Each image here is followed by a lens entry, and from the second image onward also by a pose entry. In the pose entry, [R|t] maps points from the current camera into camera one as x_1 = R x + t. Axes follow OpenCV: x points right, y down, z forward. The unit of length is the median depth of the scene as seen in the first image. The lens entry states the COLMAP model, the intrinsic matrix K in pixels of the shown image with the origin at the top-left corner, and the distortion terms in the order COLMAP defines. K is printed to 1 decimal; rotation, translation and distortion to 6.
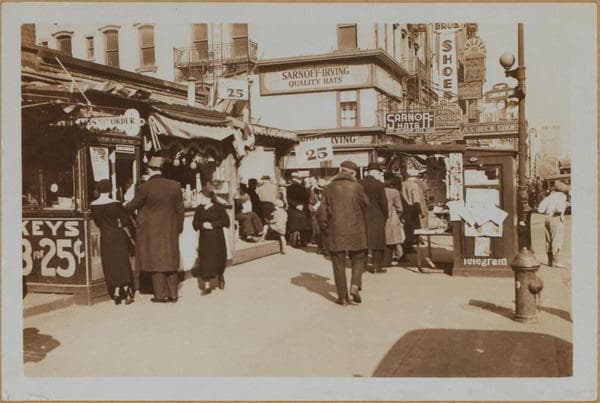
lens RADIAL K [[674.8, 0, 300.0], [0, 674.8, 201.5], [0, 0, 1]] dist [0.016827, -0.013410]
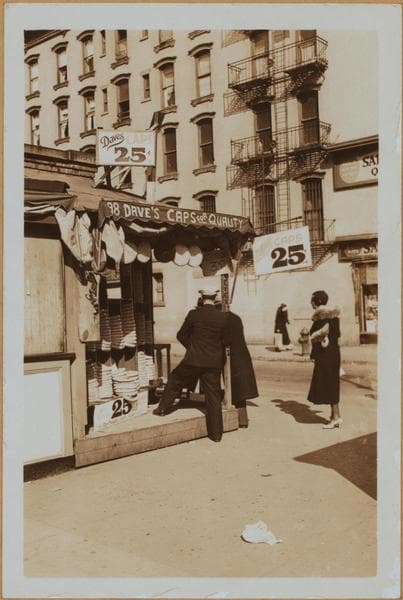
lens RADIAL K [[674.8, 0, 201.5], [0, 674.8, 300.0], [0, 0, 1]] dist [0.016827, -0.013410]
pose [[0.933576, -0.006586, -0.358319, 0.122889], [-0.003031, 0.999650, -0.026271, -0.015247], [0.358367, 0.025612, 0.933229, 0.354016]]
